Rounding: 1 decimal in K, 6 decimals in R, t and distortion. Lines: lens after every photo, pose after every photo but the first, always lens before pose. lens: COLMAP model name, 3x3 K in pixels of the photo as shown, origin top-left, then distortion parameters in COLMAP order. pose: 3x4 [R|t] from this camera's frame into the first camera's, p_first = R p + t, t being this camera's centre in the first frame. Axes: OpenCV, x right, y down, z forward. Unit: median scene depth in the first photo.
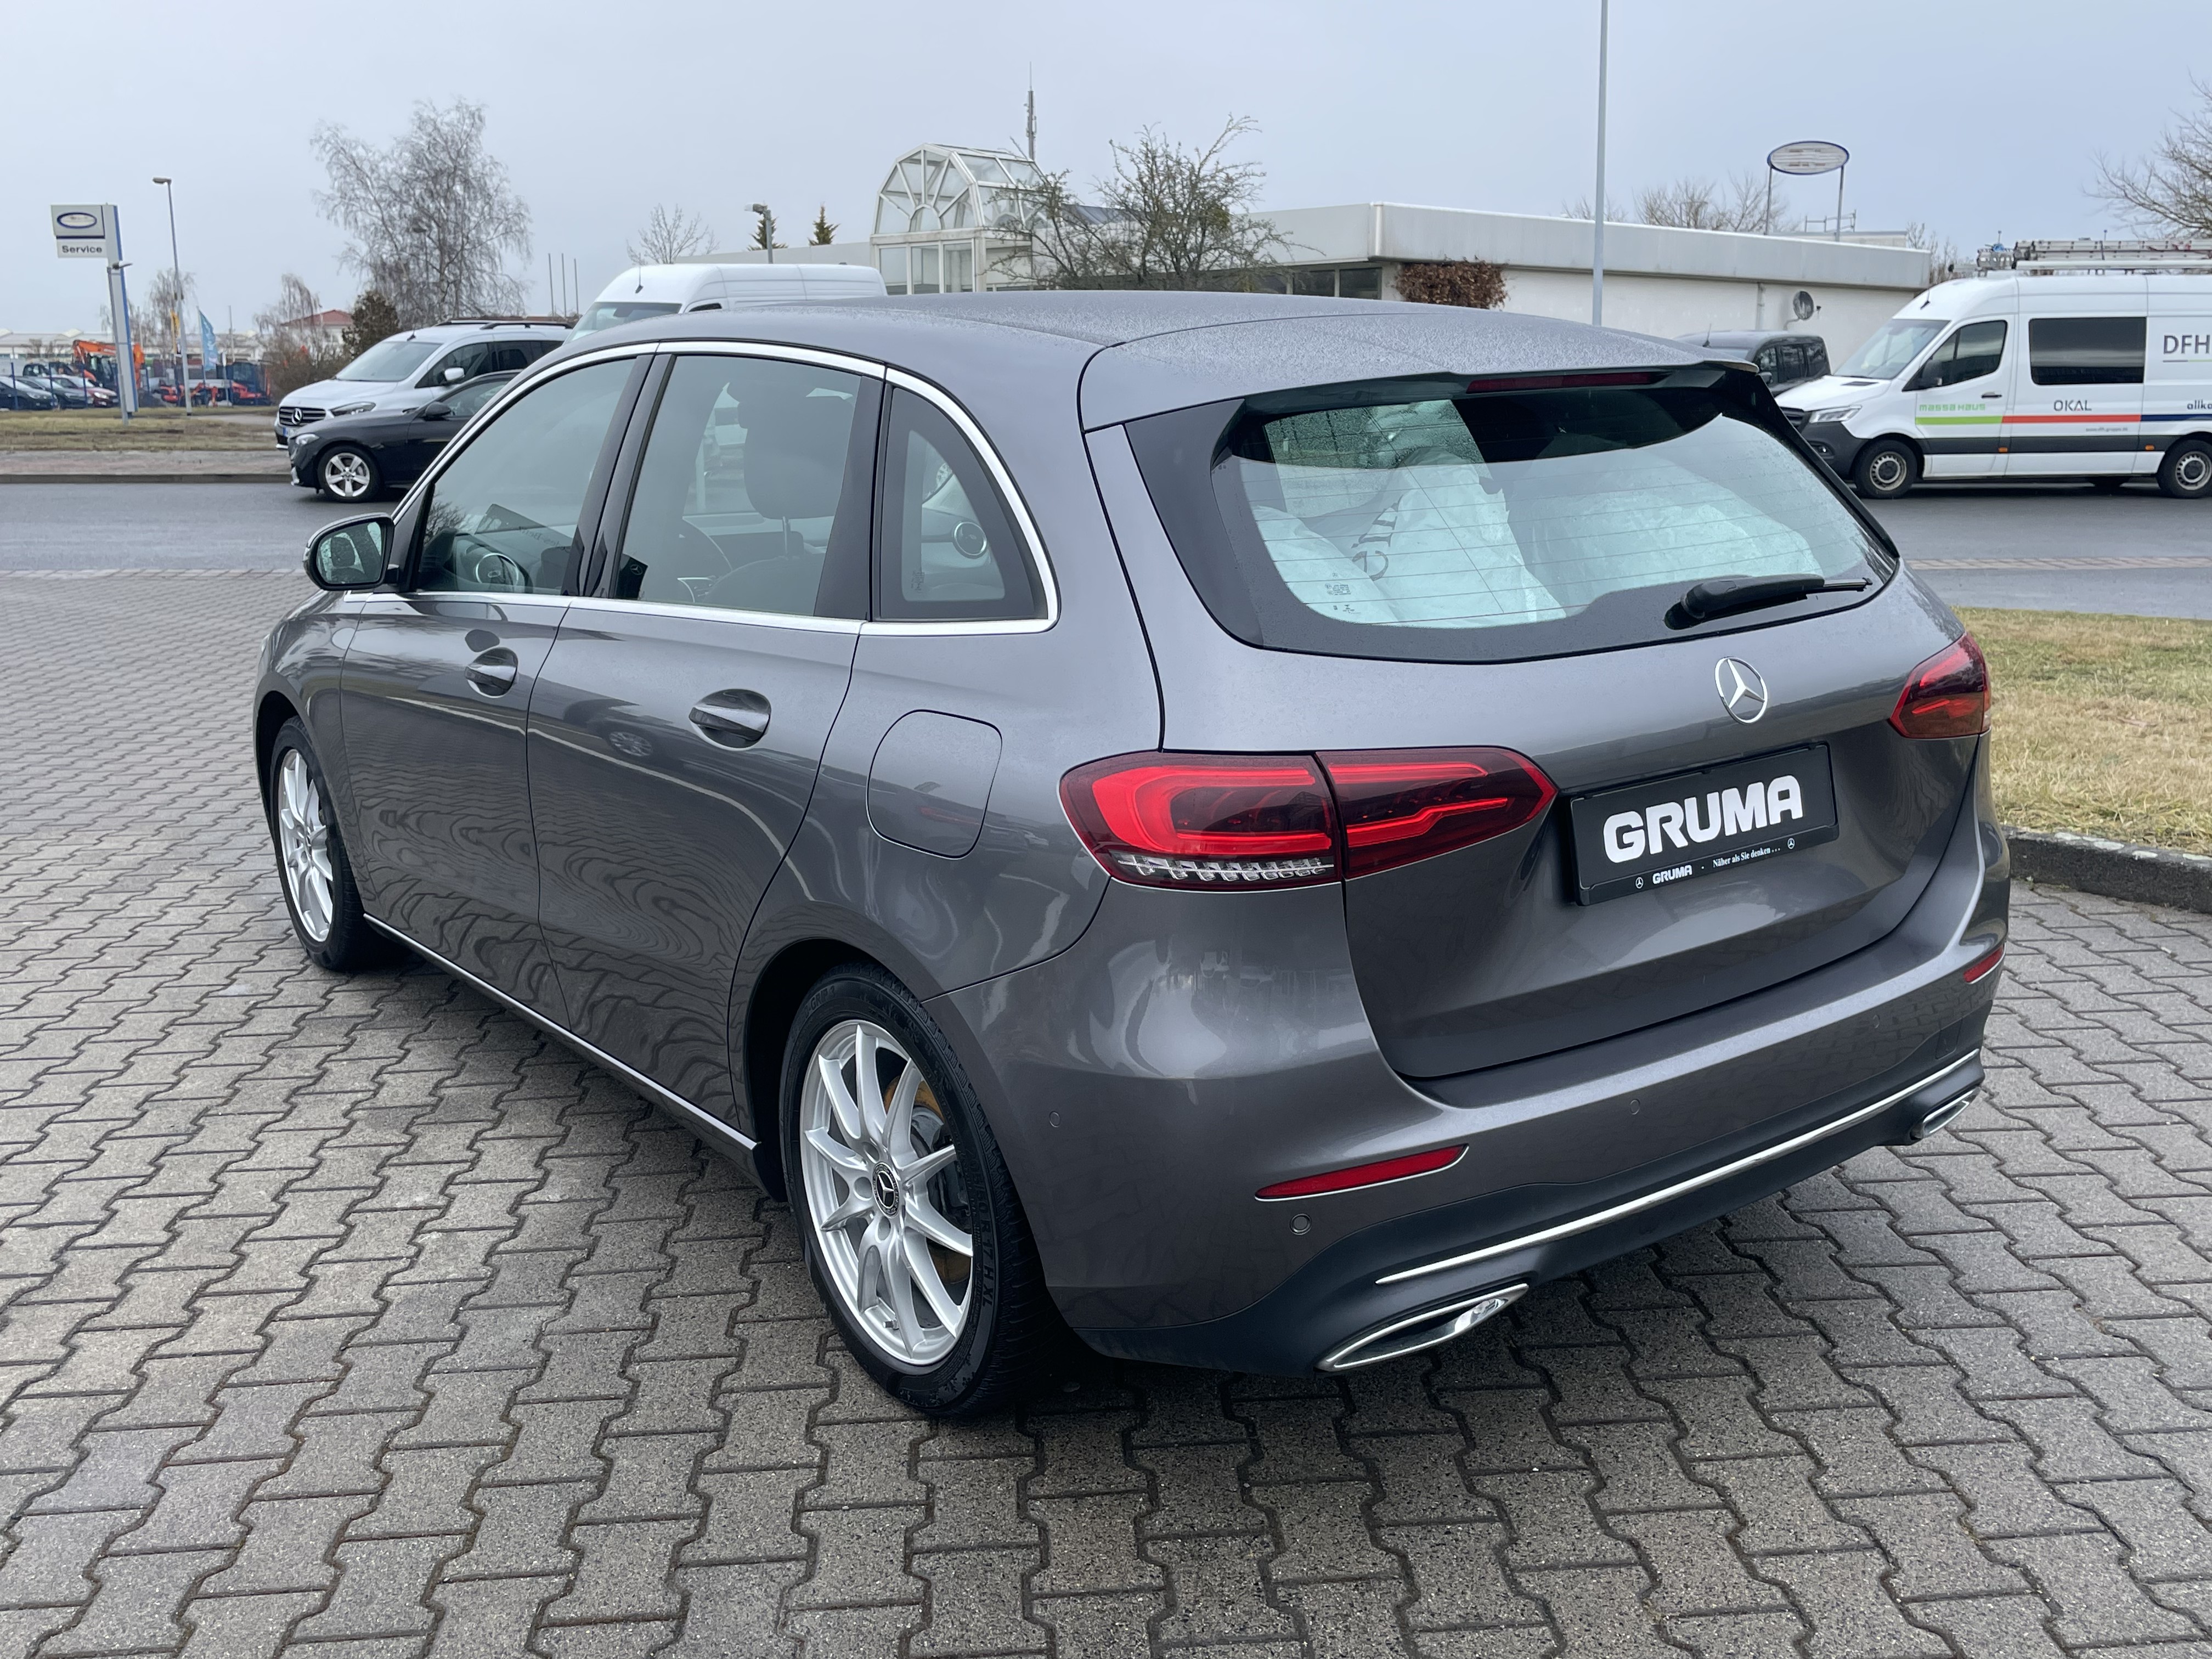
lens RADIAL K [[1985.8, 0, 1109.6], [0, 1985.8, 814.3], [0, 0, 1]] dist [0.057728, -0.065863]
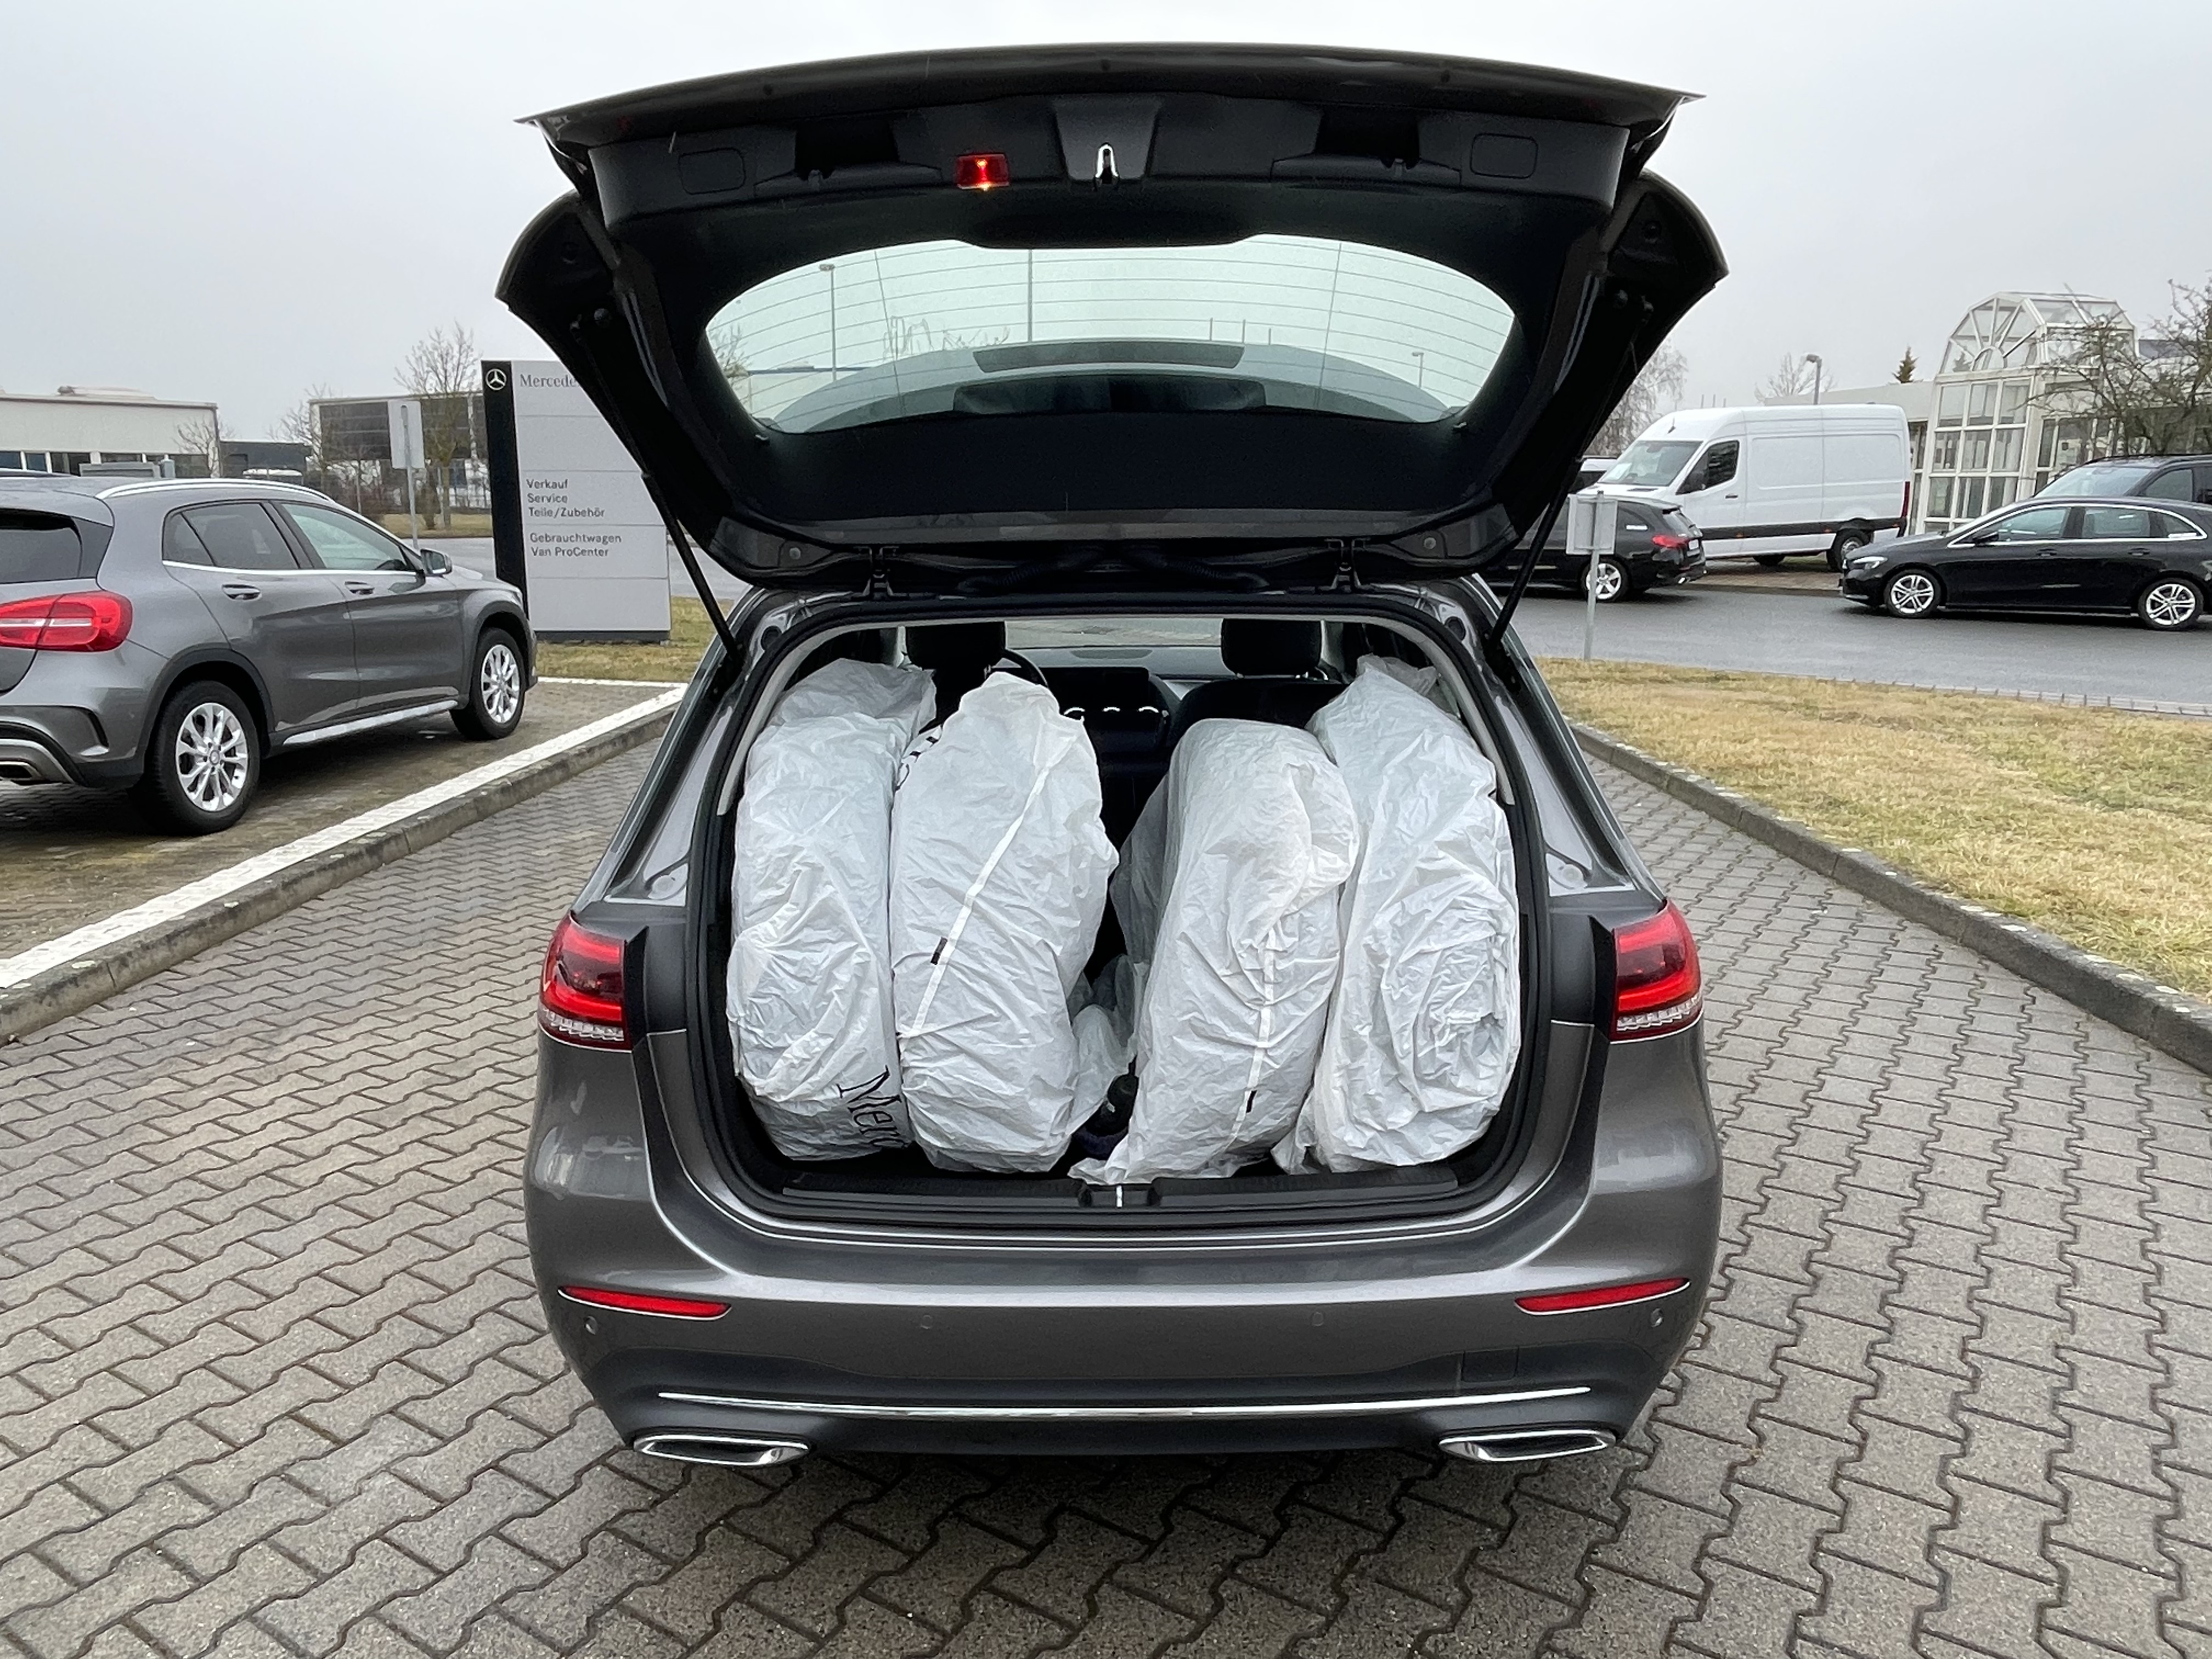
lens RADIAL K [[1529.3, 0, 1096.7], [0, 1529.3, 843.1], [0, 0, 1]] dist [-0.007041, 0.003728]
pose [[0.797745, 0.145455, -0.585189, 0.055547], [-0.138277, 0.988737, 0.057258, -0.011654], [0.586927, 0.035241, 0.808873, 0.028466]]
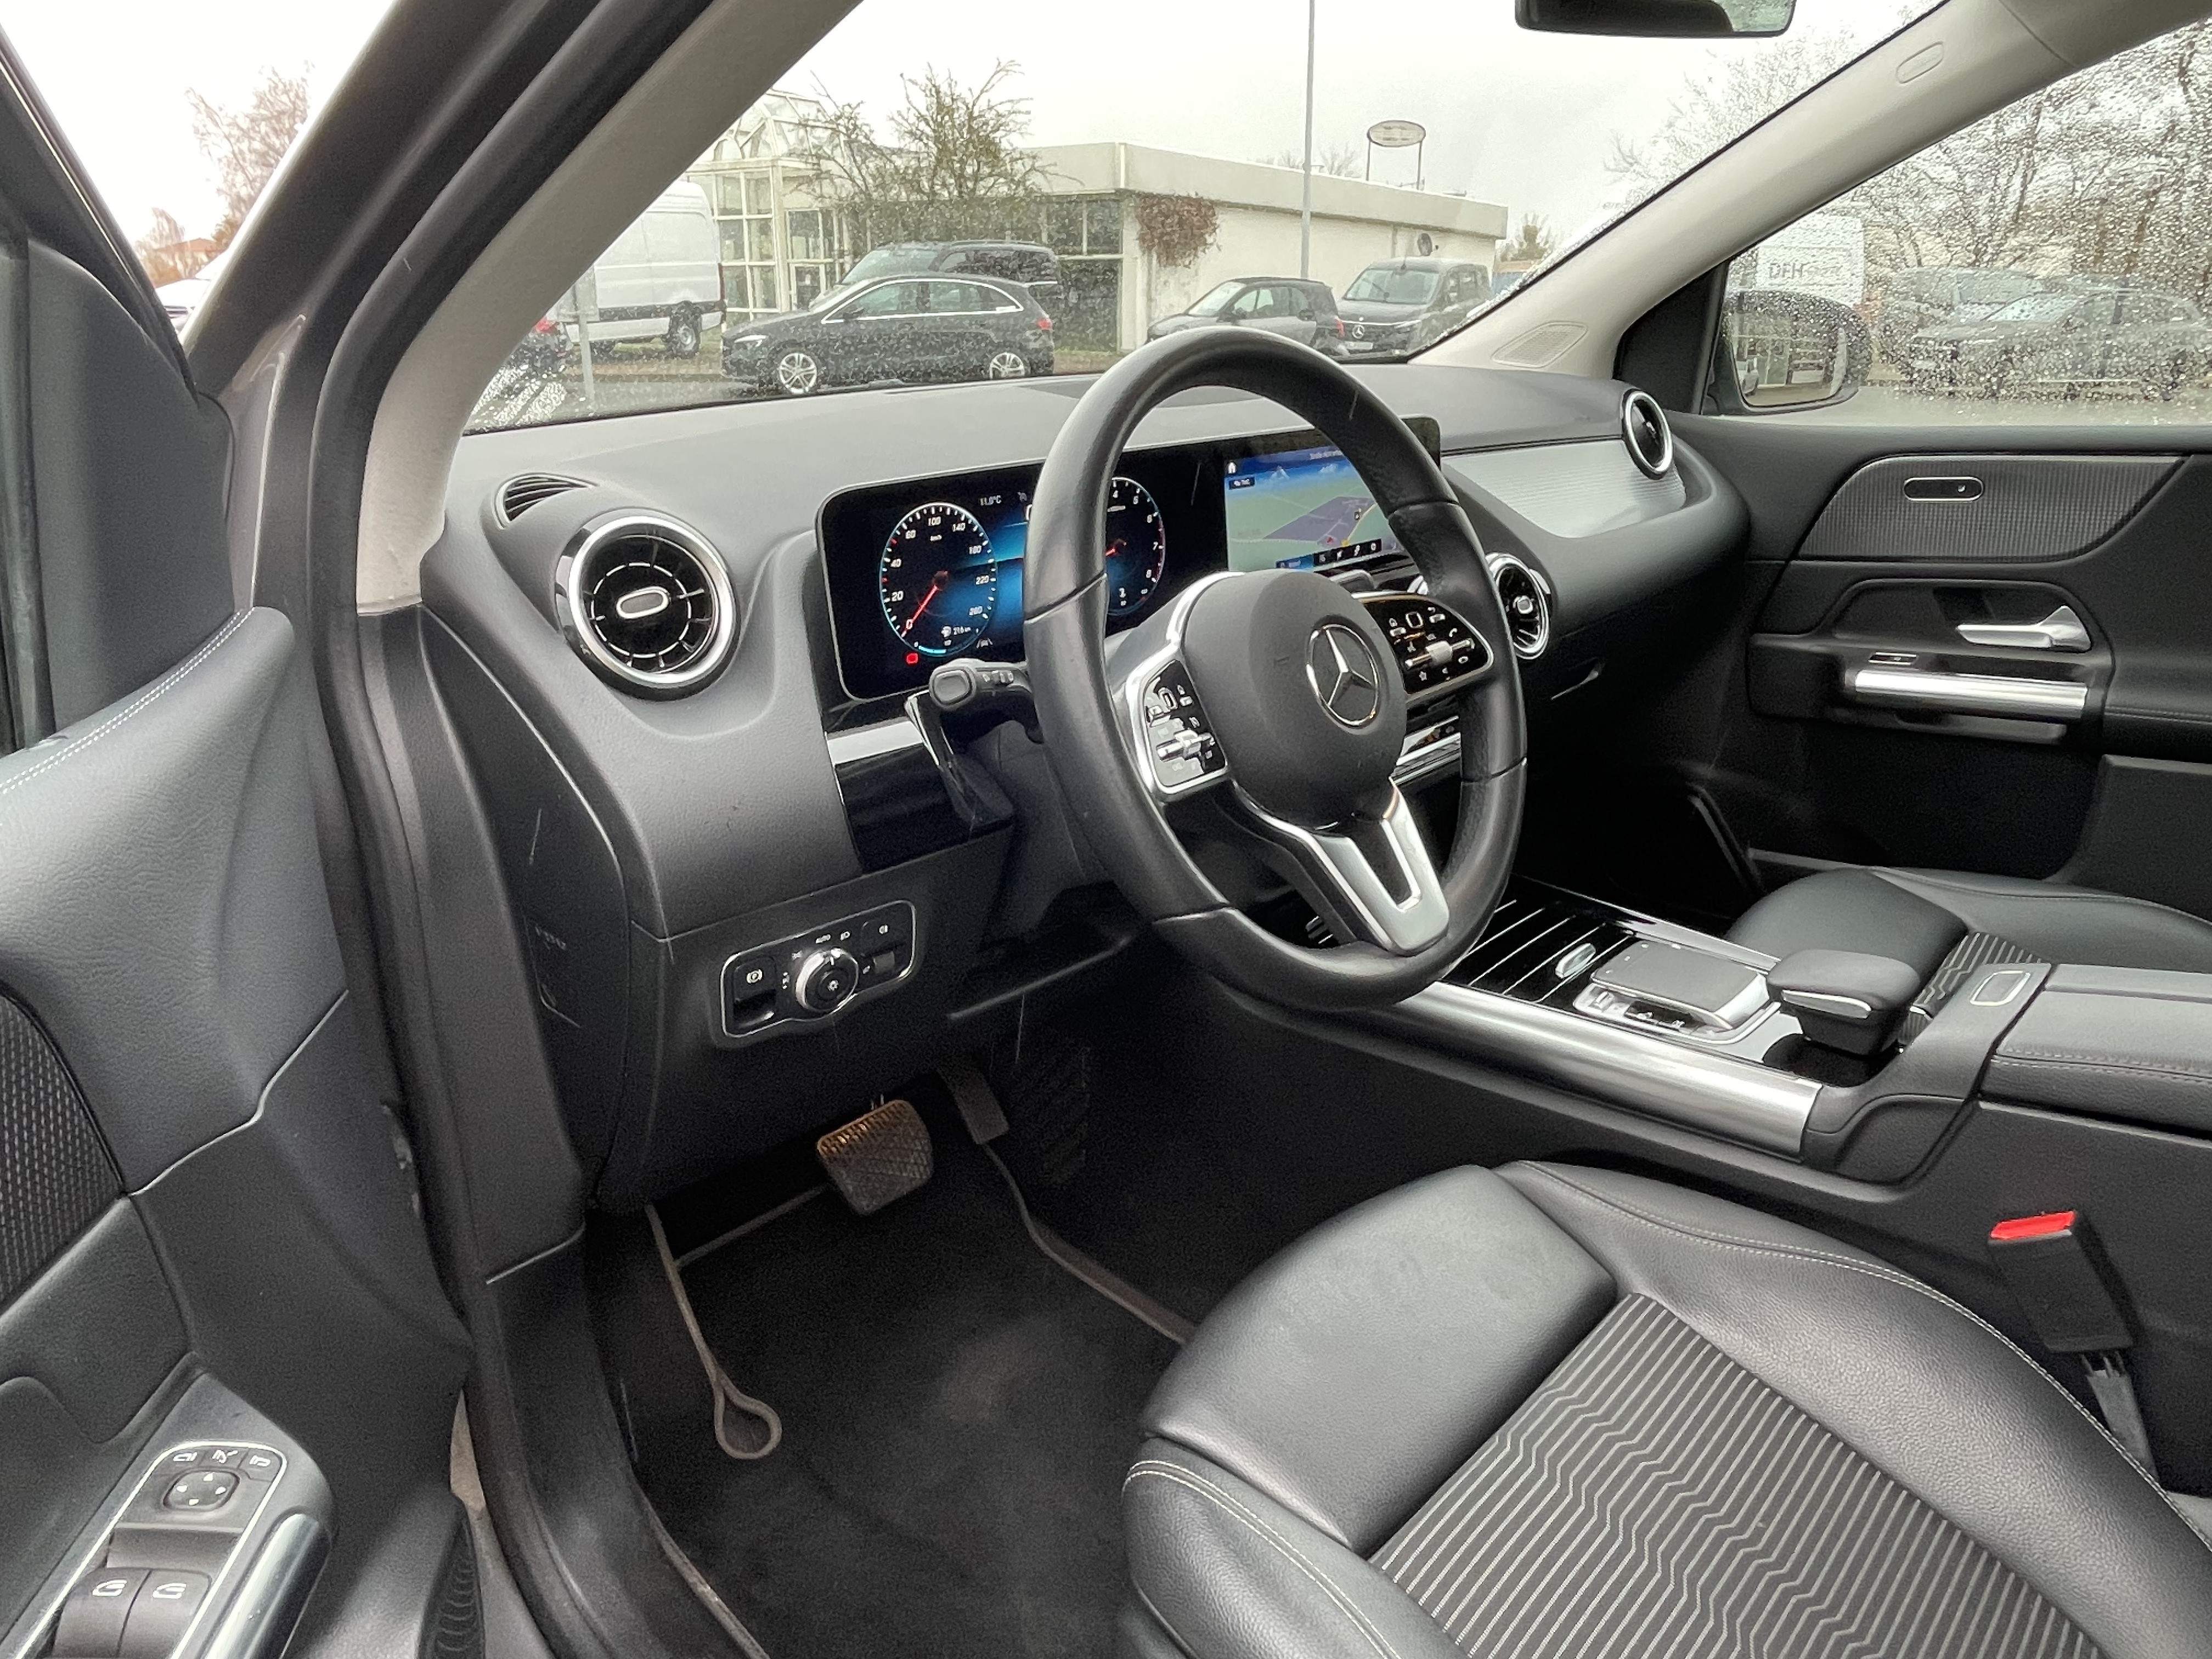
lens RADIAL K [[1435.7, 0, 1092.8], [0, 1435.7, 823.2], [0, 0, 1]] dist [0.001345, -0.003183]
pose [[0.986575, -0.044057, 0.157252, -0.035303], [0.023292, 0.991039, 0.131529, -0.014622], [-0.161638, -0.126100, 0.978760, 0.105525]]
